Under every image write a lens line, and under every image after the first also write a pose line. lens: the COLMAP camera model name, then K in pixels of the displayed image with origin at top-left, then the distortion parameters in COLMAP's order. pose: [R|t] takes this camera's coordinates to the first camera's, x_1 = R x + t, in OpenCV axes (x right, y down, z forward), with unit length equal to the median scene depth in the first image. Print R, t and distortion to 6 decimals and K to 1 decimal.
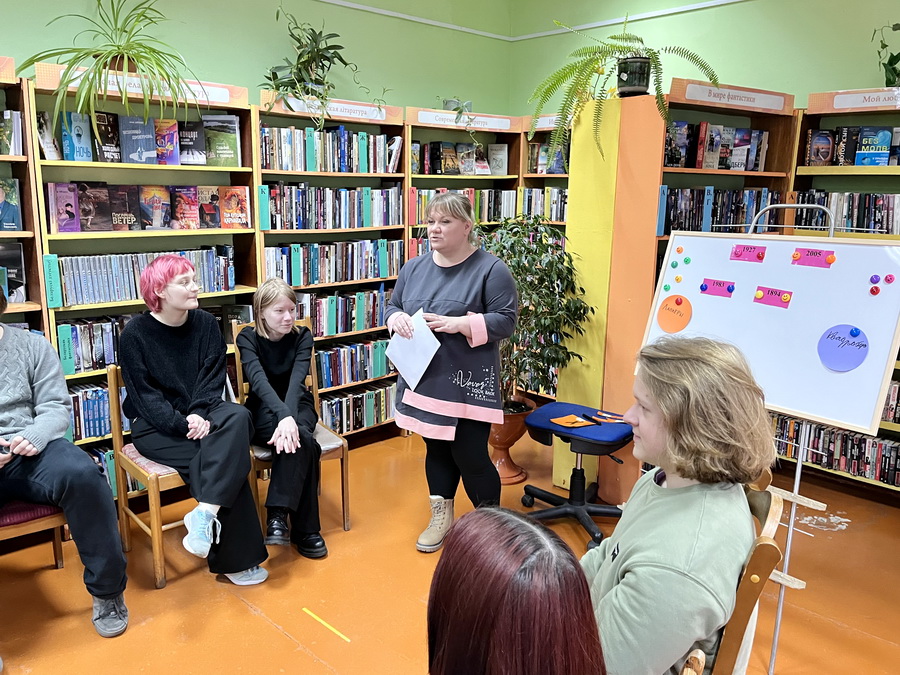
lens RADIAL K [[721.9, 0, 428.7], [0, 721.9, 351.5], [0, 0, 1]] dist [0.034577, -0.056090]
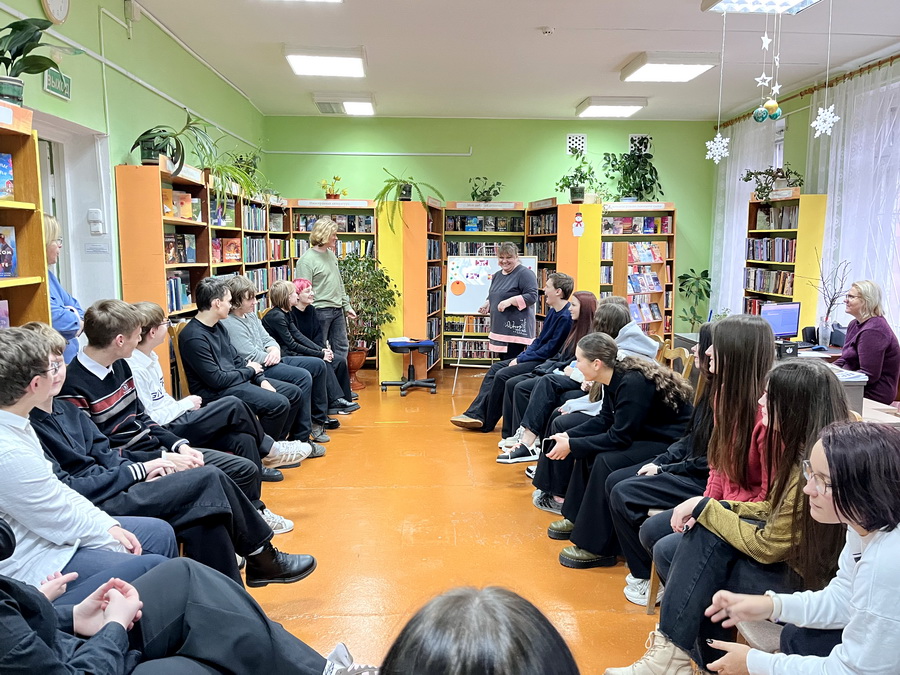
lens RADIAL K [[721.9, 0, 446.7], [0, 721.9, 334.3], [0, 0, 1]] dist [0.034577, -0.056090]
pose [[0.669979, -0.094685, 0.736317, -1.253886], [0.160112, 0.986920, -0.018776, 0.120725], [-0.724908, 0.130473, 0.676376, -0.546330]]
